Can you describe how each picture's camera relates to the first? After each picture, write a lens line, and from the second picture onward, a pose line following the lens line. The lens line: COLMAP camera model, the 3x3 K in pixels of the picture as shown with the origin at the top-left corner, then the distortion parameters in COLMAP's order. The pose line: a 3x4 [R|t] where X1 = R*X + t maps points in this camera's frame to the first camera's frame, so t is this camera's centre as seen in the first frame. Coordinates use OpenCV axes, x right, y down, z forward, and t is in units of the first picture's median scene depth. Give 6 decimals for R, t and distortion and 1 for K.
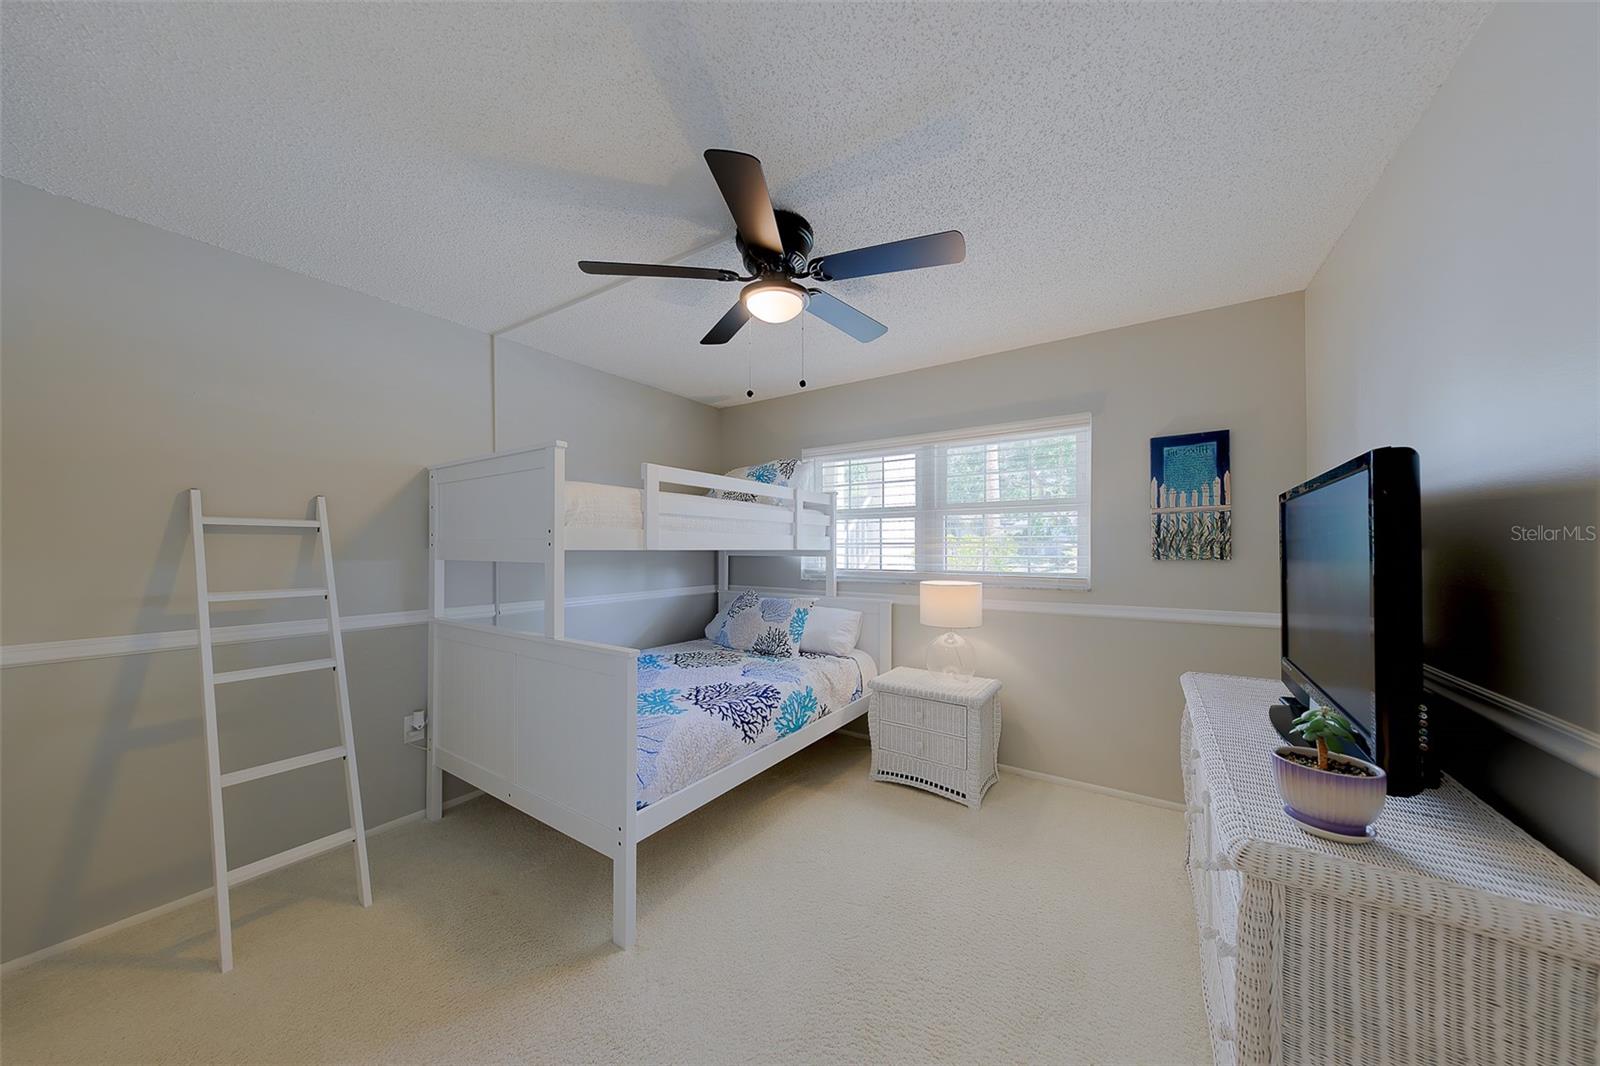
lens RADIAL K [[534.4, 0, 818.0], [0, 534.4, 536.1], [0, 0, 1]] dist [0.001124, -0.000079]
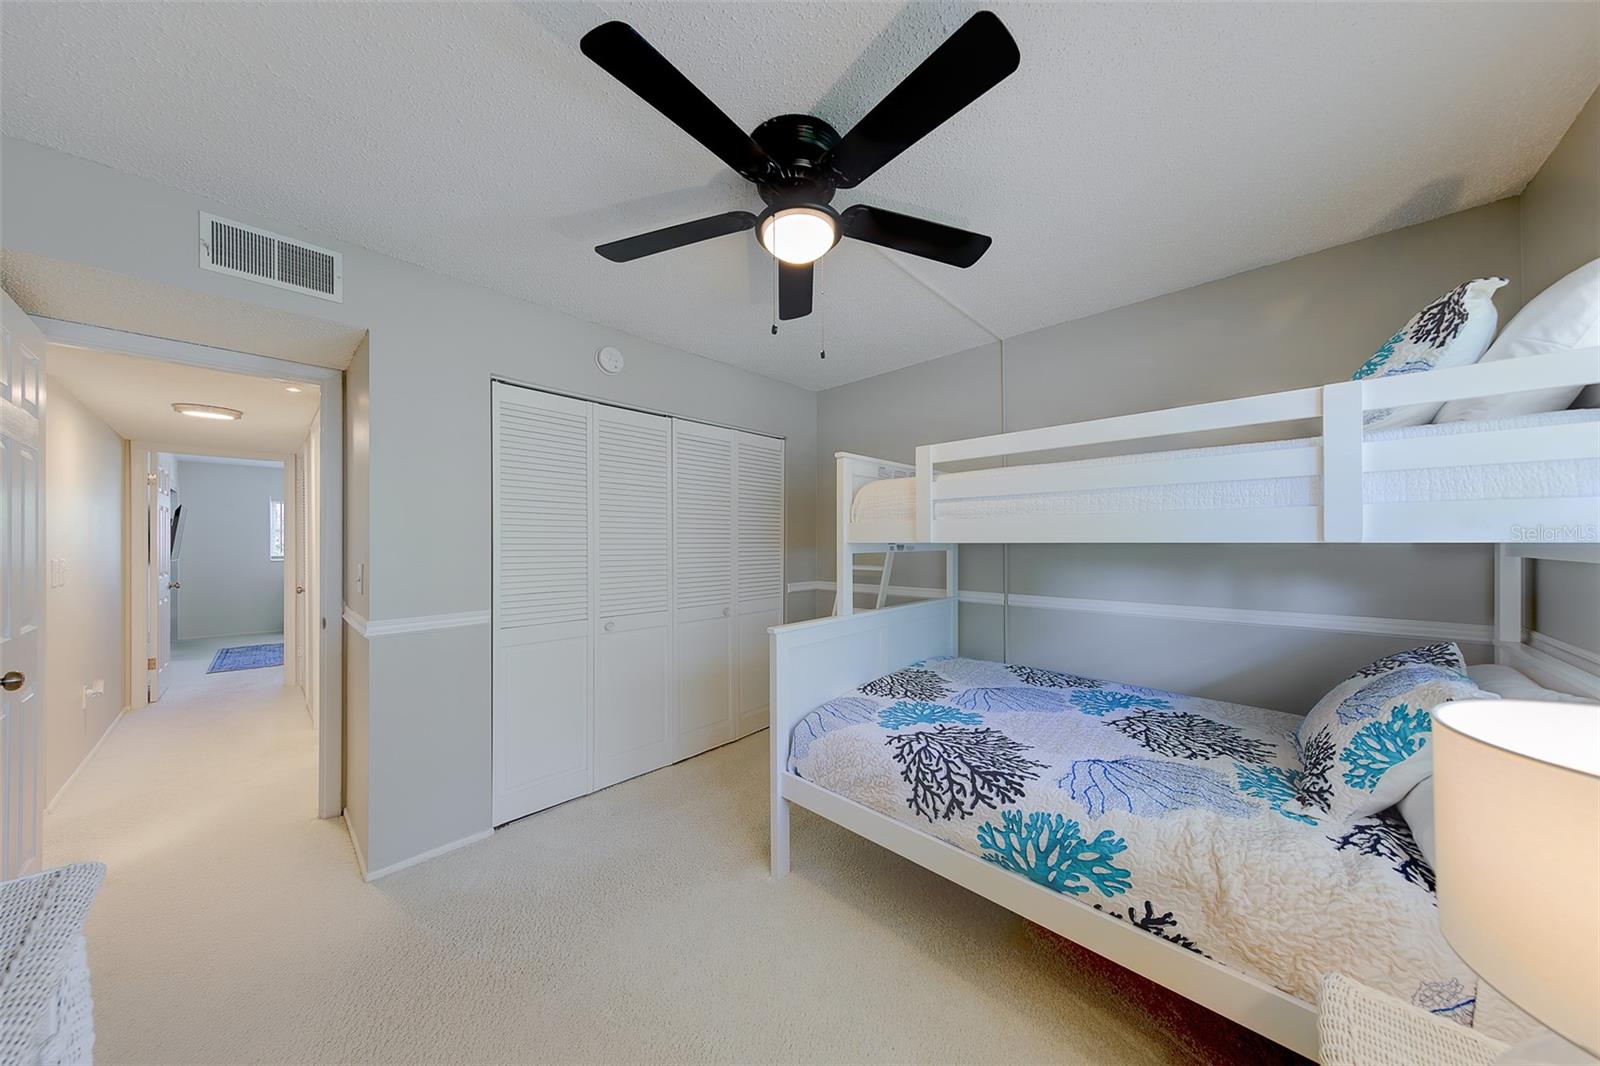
lens RADIAL K [[534.4, 0, 818.0], [0, 534.4, 536.1], [0, 0, 1]] dist [0.001124, -0.000079]
pose [[-0.212103, -0.010663, -0.977189, 0.520475], [0.025003, 0.999554, -0.016334, 0.022004], [0.976927, -0.027897, -0.211742, 0.894031]]
